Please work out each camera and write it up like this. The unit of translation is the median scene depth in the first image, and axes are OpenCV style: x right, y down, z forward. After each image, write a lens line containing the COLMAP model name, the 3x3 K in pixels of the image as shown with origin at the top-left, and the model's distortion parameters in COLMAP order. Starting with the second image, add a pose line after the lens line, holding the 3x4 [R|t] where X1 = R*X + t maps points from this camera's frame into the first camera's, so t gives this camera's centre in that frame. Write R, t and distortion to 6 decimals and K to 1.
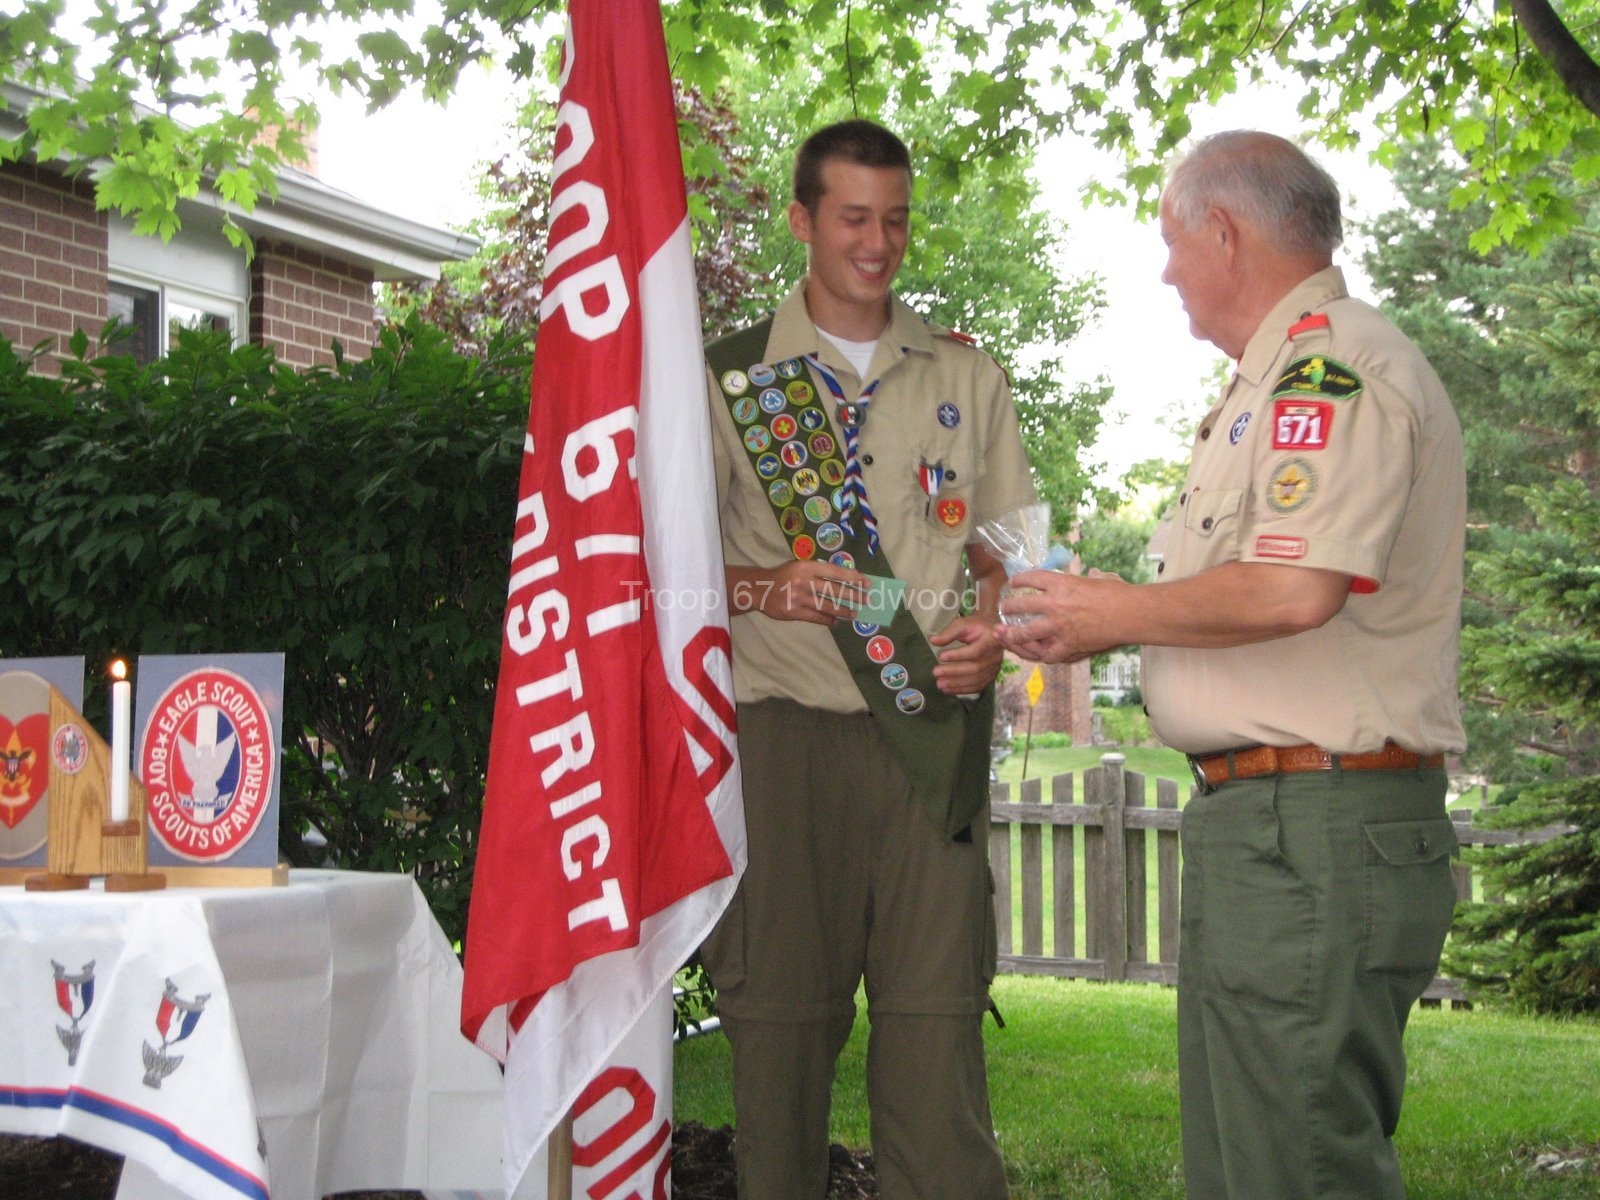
lens RADIAL K [[3262.2, 0, 800.0], [0, 3262.2, 600.0], [0, 0, 1]] dist [-0.154720, 0.068884]
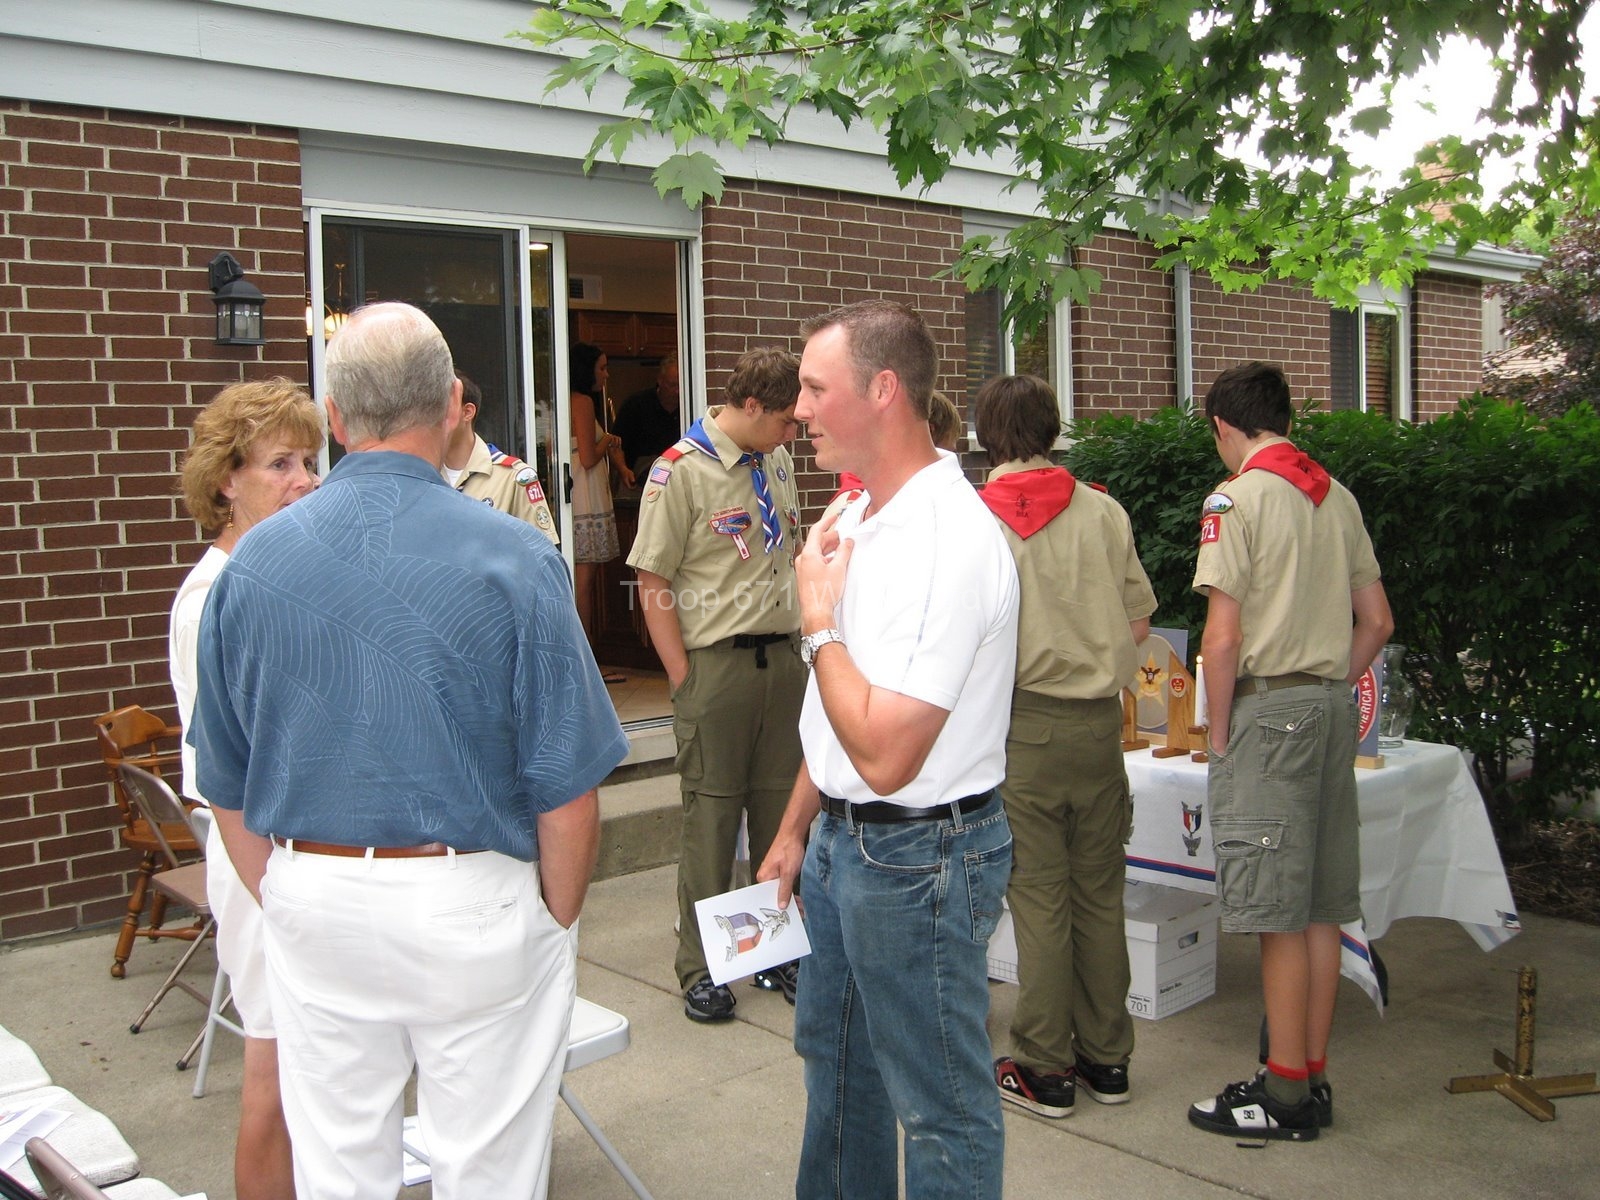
lens RADIAL K [[1654.7, 0, 796.0], [0, 1654.7, 589.9], [0, 0, 1]] dist [-0.143264, 0.085931]
pose [[0.855832, 0.027600, -0.516518, 0.030561], [0.035000, 0.993197, 0.111064, -0.125416], [0.516069, -0.113130, 0.849043, 0.051773]]
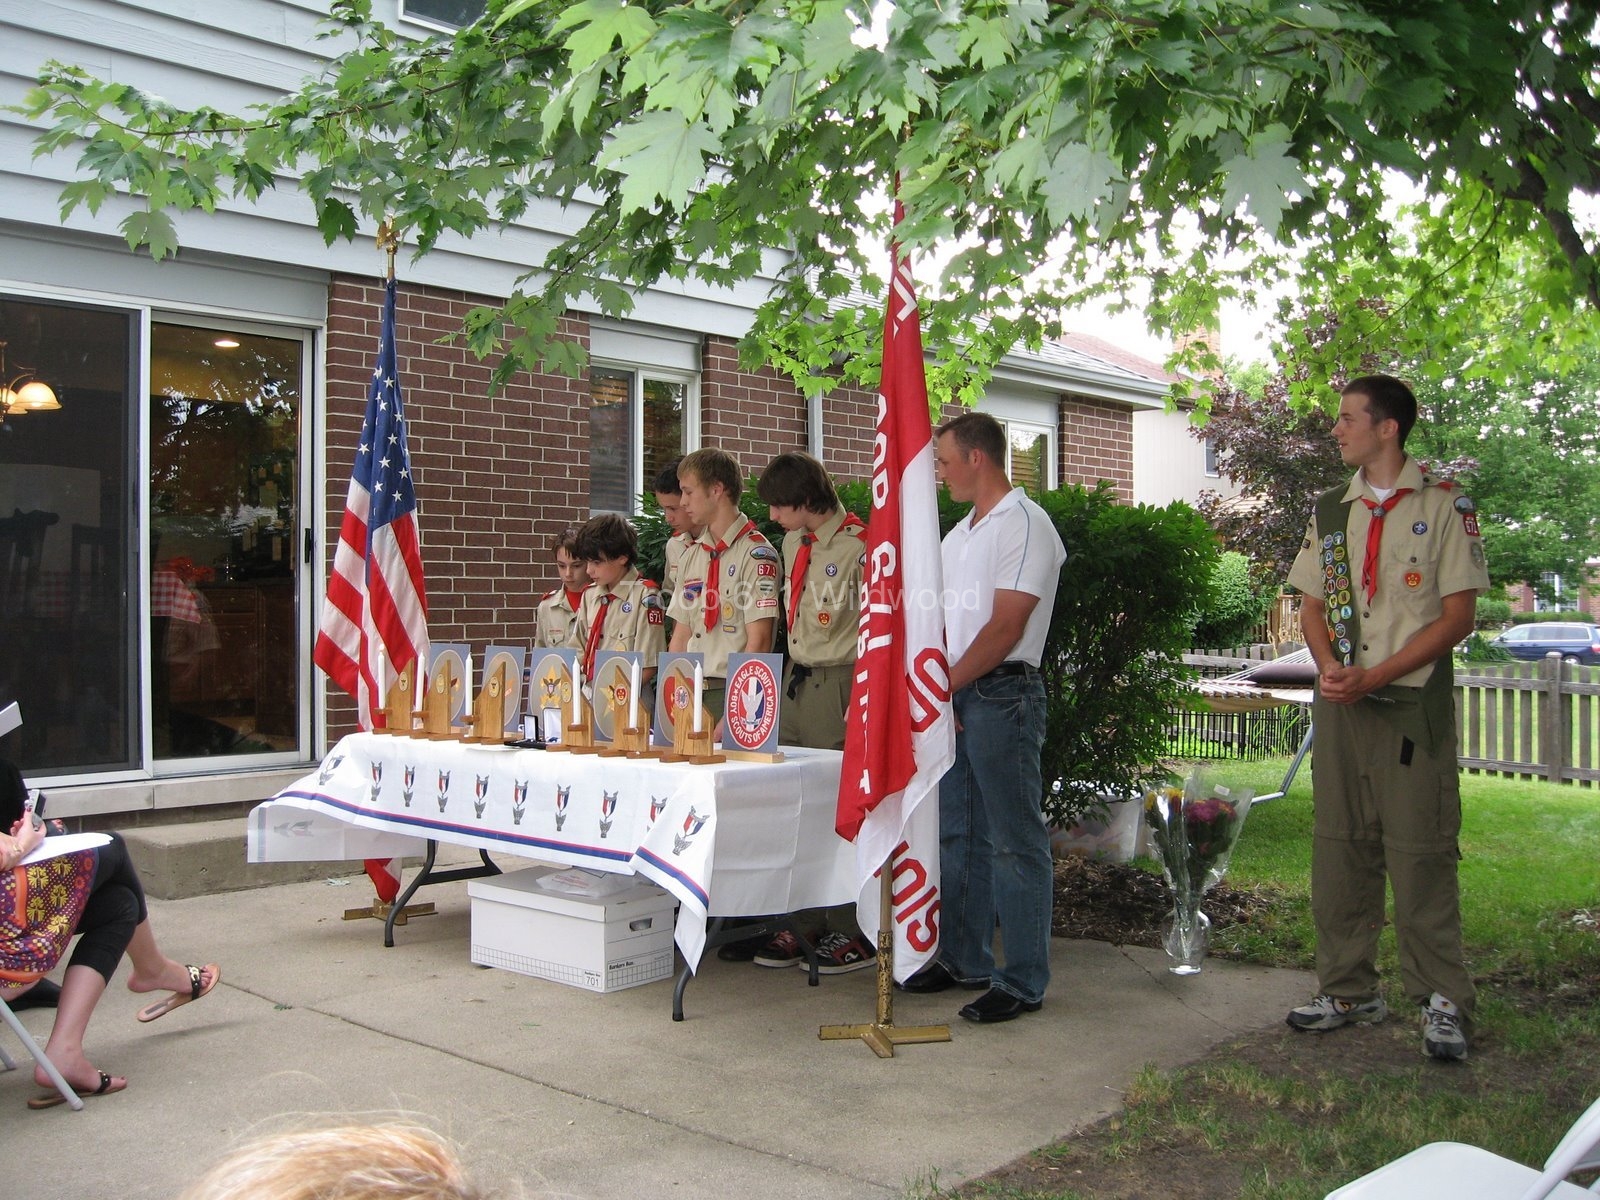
lens RADIAL K [[1654.7, 0, 796.0], [0, 1654.7, 589.9], [0, 0, 1]] dist [-0.143264, 0.085931]
pose [[0.907435, 0.004413, -0.420170, 0.305136], [0.008002, 0.999582, 0.027780, -0.055576], [0.420117, -0.028571, 0.907020, 0.016182]]
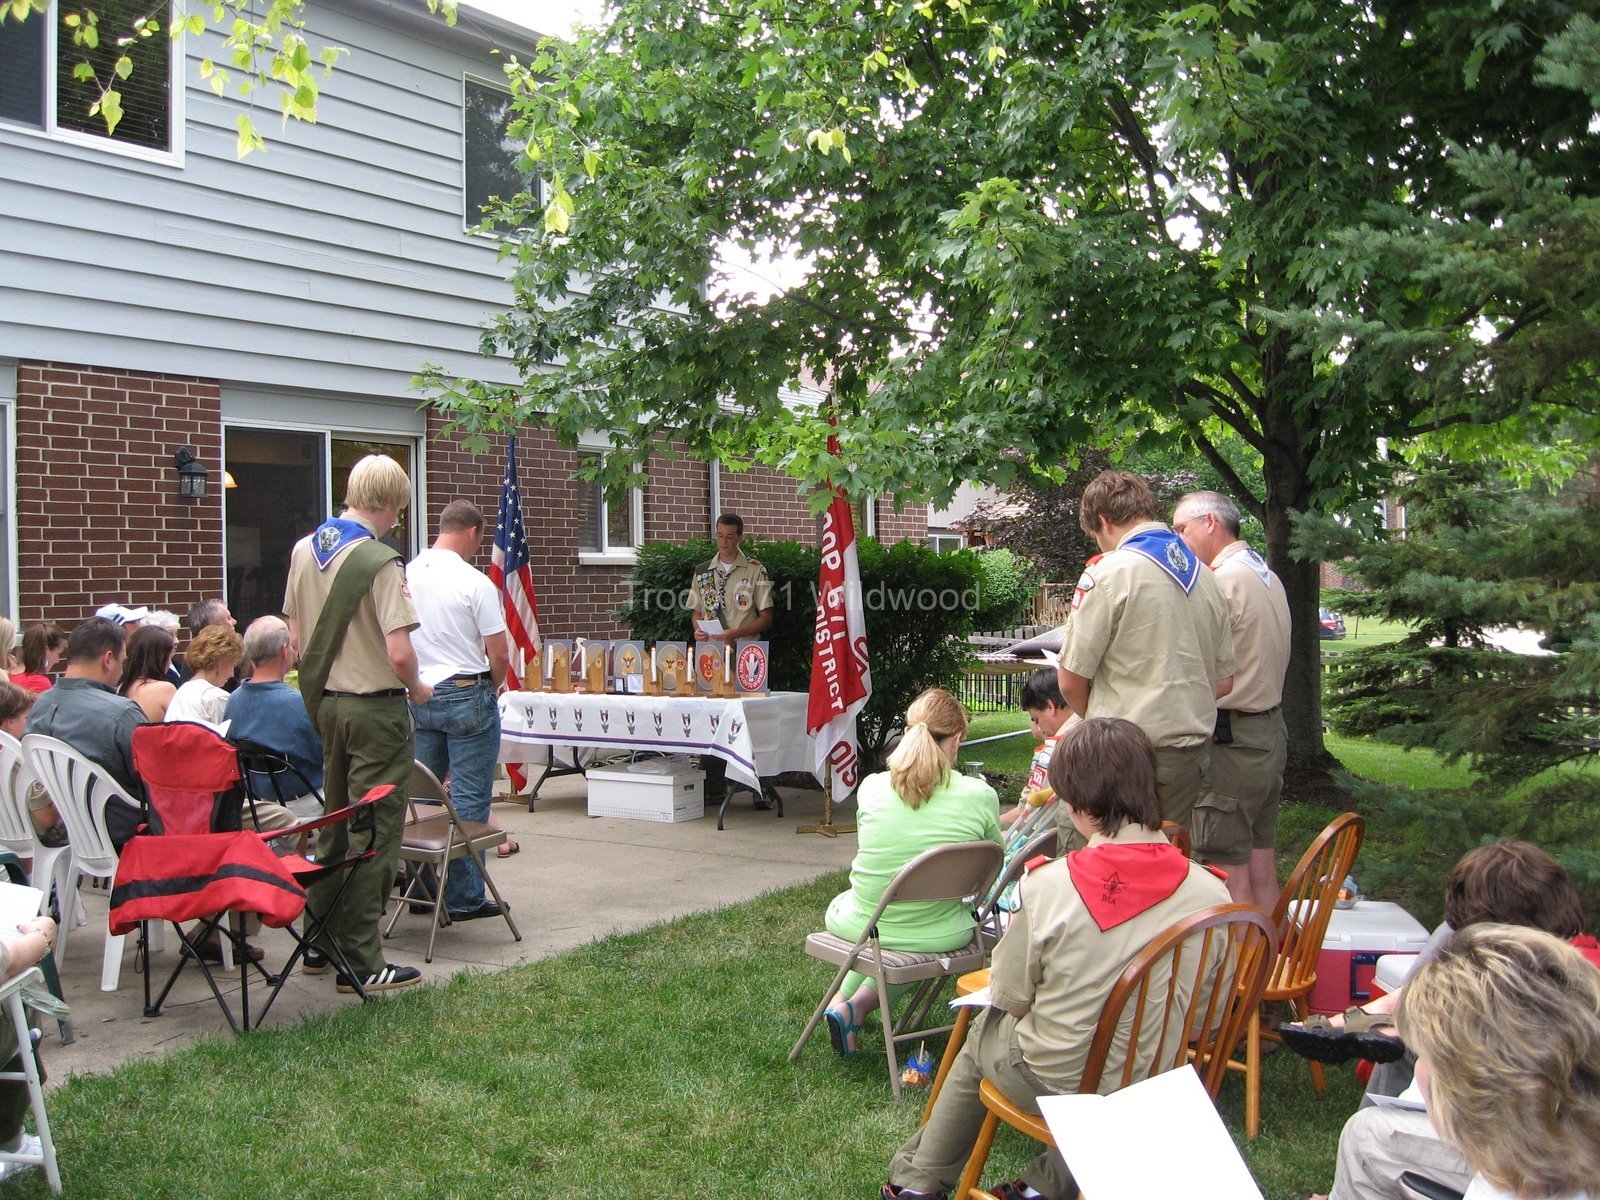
lens RADIAL K [[1654.7, 0, 796.0], [0, 1654.7, 589.9], [0, 0, 1]] dist [-0.143264, 0.085931]
pose [[0.955166, -0.006081, -0.296007, 0.502097], [0.018328, 0.999086, 0.038618, -0.130697], [0.295502, -0.042312, 0.954405, -1.011939]]
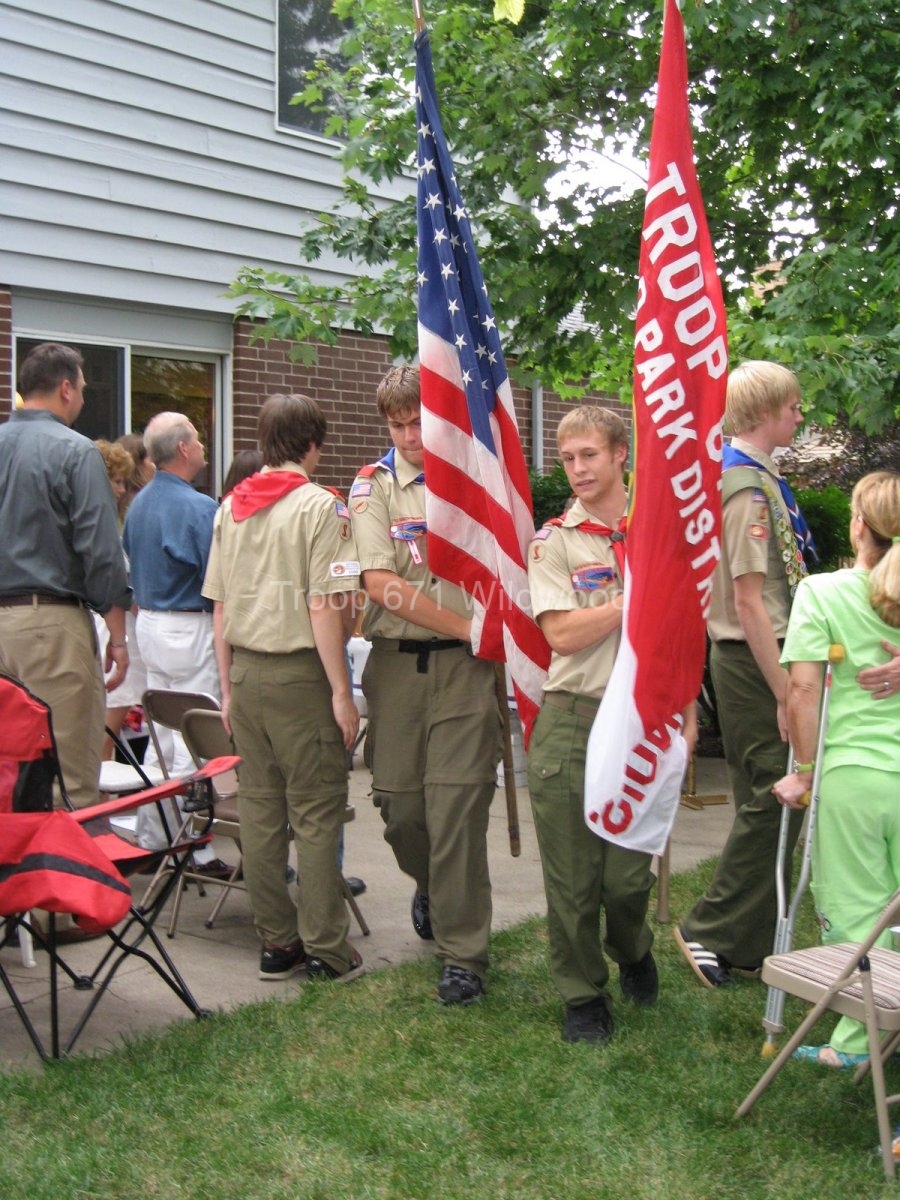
lens RADIAL K [[1664.0, 0, 450.0], [0, 1664.0, 600.0], [0, 0, 1]] dist [-0.136285, 0.010452]
pose [[0.931777, 0.024727, -0.362188, 0.336963], [0.003970, 0.996924, 0.078274, -0.115103], [0.363010, -0.074371, 0.928813, -0.821708]]
